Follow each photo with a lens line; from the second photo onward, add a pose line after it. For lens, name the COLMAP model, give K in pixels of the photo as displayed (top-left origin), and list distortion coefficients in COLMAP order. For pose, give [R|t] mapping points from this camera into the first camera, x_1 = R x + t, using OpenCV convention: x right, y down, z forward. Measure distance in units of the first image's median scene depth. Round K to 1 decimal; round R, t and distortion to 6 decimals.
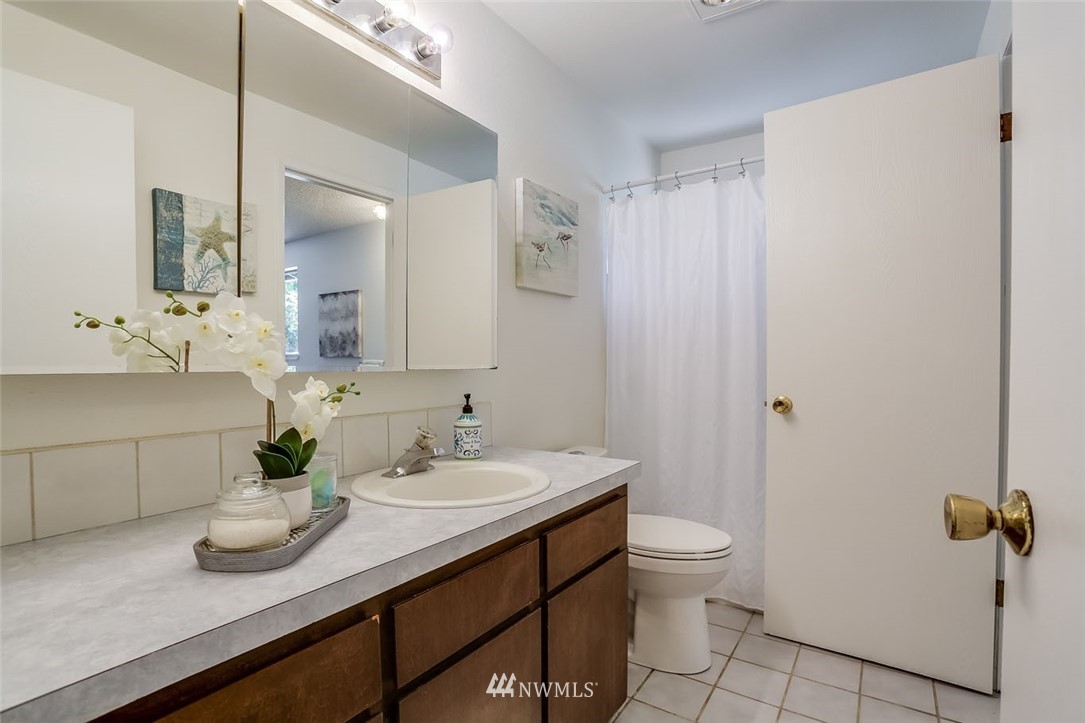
lens RADIAL K [[546.6, 0, 541.5], [0, 546.6, 357.9], [0, 0, 1]] dist [-0.063158, 0.035032]
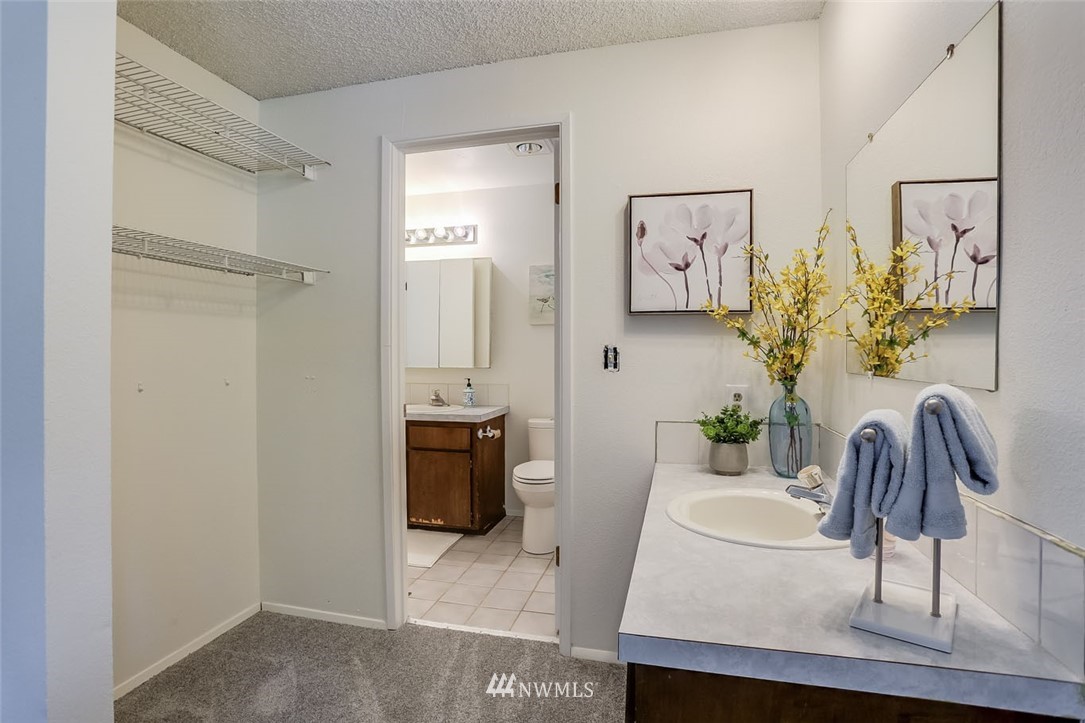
lens RADIAL K [[546.6, 0, 541.5], [0, 546.6, 357.9], [0, 0, 1]] dist [-0.063158, 0.035032]
pose [[0.342471, 0.006572, -0.939506, 2.006555], [-0.015703, 0.999876, 0.001270, -0.025665], [0.939397, 0.014318, 0.342531, 0.479051]]
